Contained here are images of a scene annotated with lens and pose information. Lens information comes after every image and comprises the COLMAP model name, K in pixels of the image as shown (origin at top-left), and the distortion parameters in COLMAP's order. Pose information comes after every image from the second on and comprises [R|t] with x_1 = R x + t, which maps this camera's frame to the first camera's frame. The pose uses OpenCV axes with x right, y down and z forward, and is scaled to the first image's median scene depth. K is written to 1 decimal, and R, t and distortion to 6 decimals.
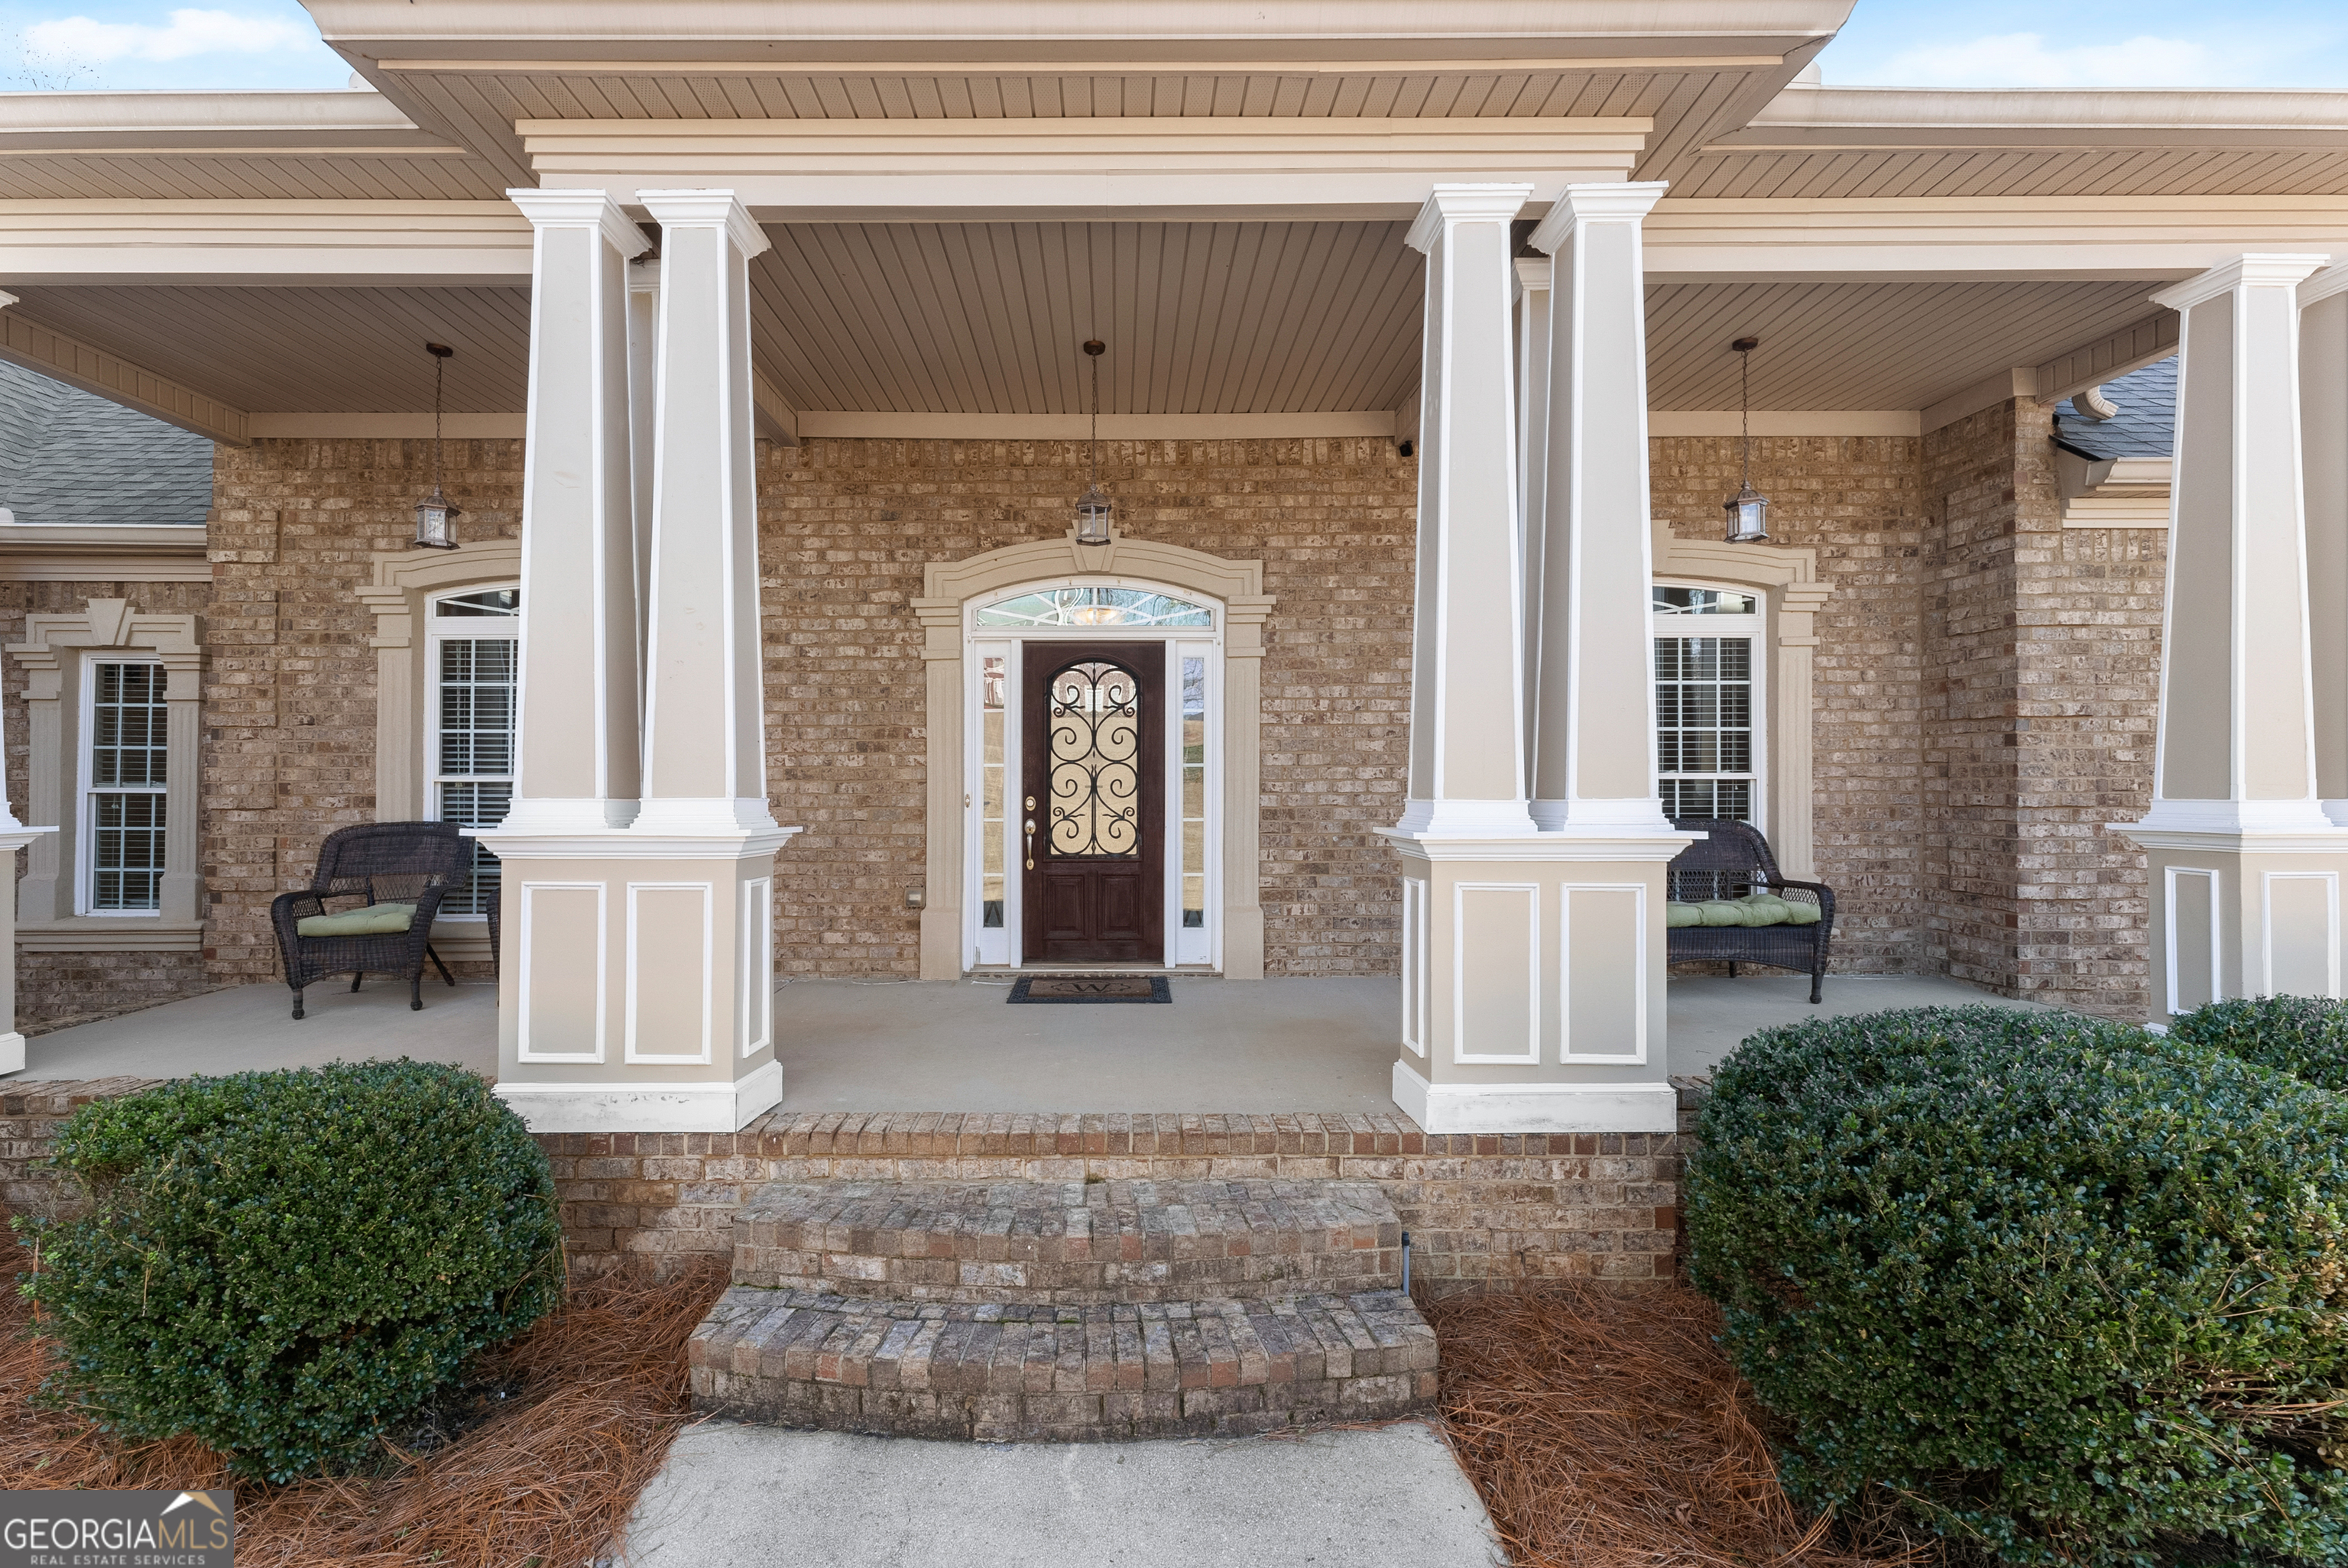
lens RADIAL K [[927.9, 0, 1088.6], [0, 927.9, 796.6], [0, 0, 1]] dist [0.004025, 0.000027]
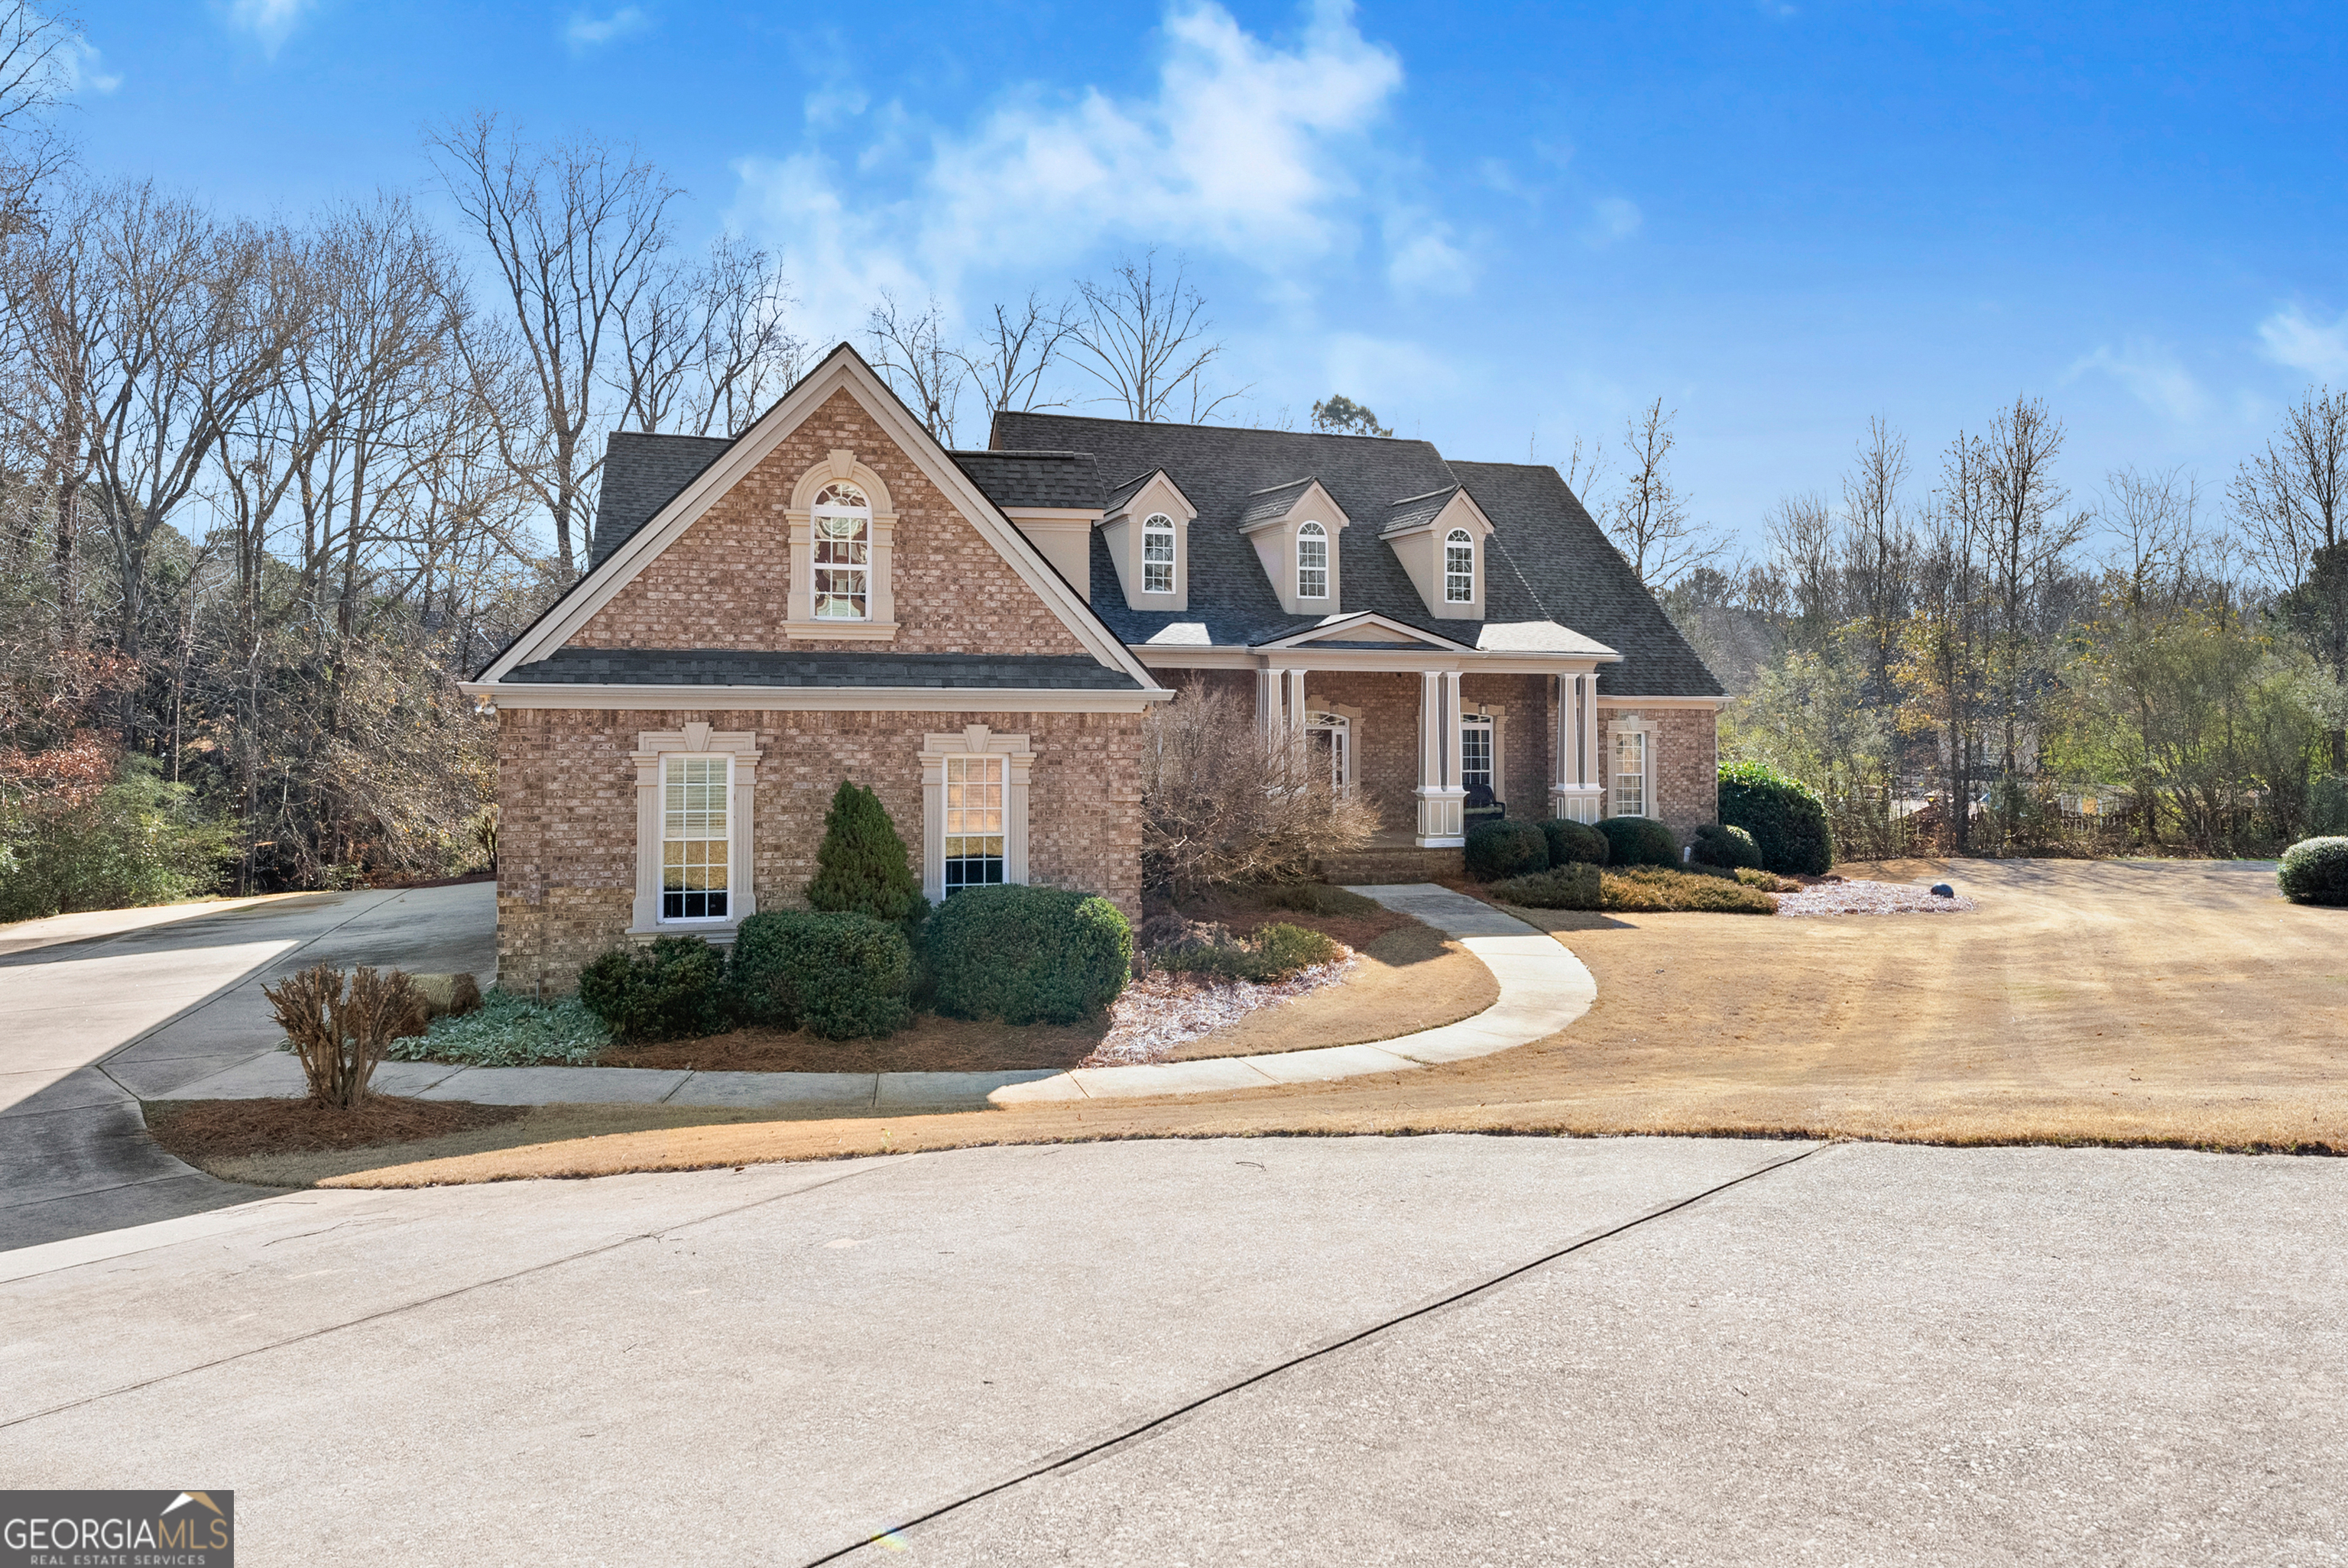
lens RADIAL K [[1570.6, 0, 1133.8], [0, 1570.6, 639.4], [0, 0, 1]] dist [-0.007562, 0.000481]
pose [[0.947947, 0.022968, 0.317599, -2.391311], [-0.012976, 0.999353, -0.033542, -0.299477], [-0.318164, 0.027675, 0.947632, -4.105920]]
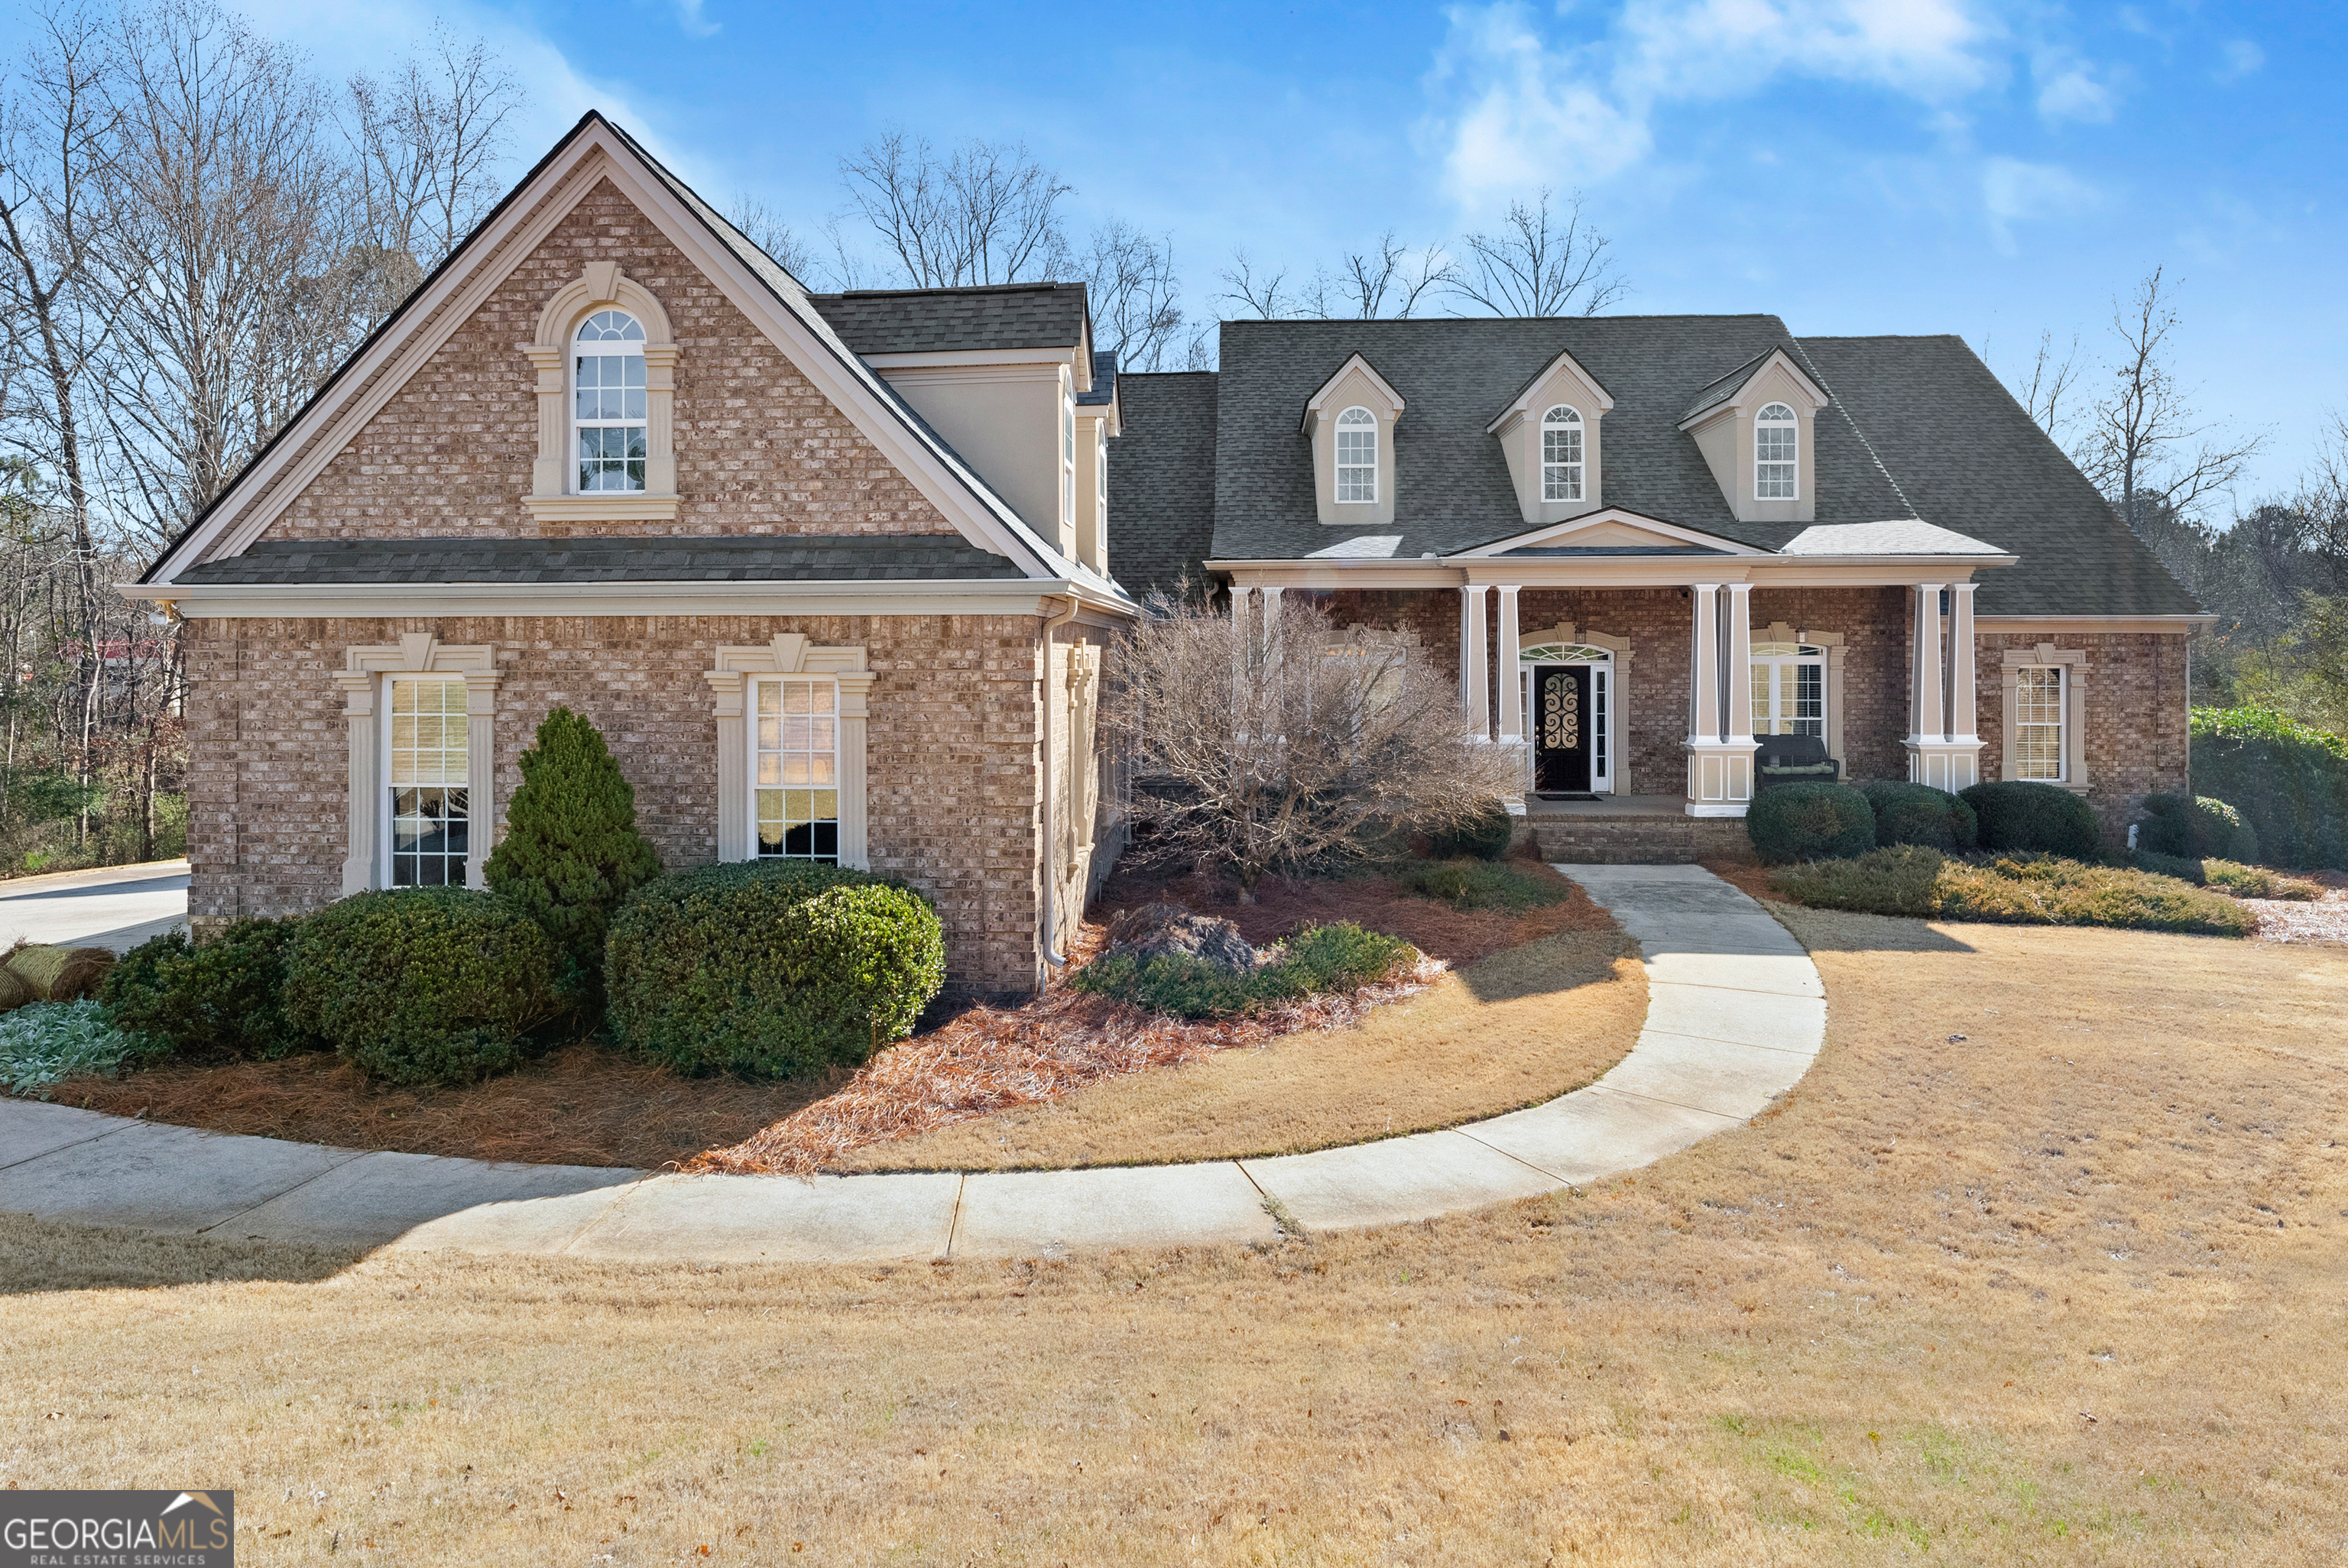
lens RADIAL K [[1348.5, 0, 1122.9], [0, 1348.5, 668.1], [0, 0, 1]] dist [-0.001016, -0.000960]
pose [[0.999076, -0.000403, -0.042979, -1.088453], [0.000615, 0.999988, 0.004922, -0.186471], [0.042977, -0.004943, 0.999064, -2.891841]]
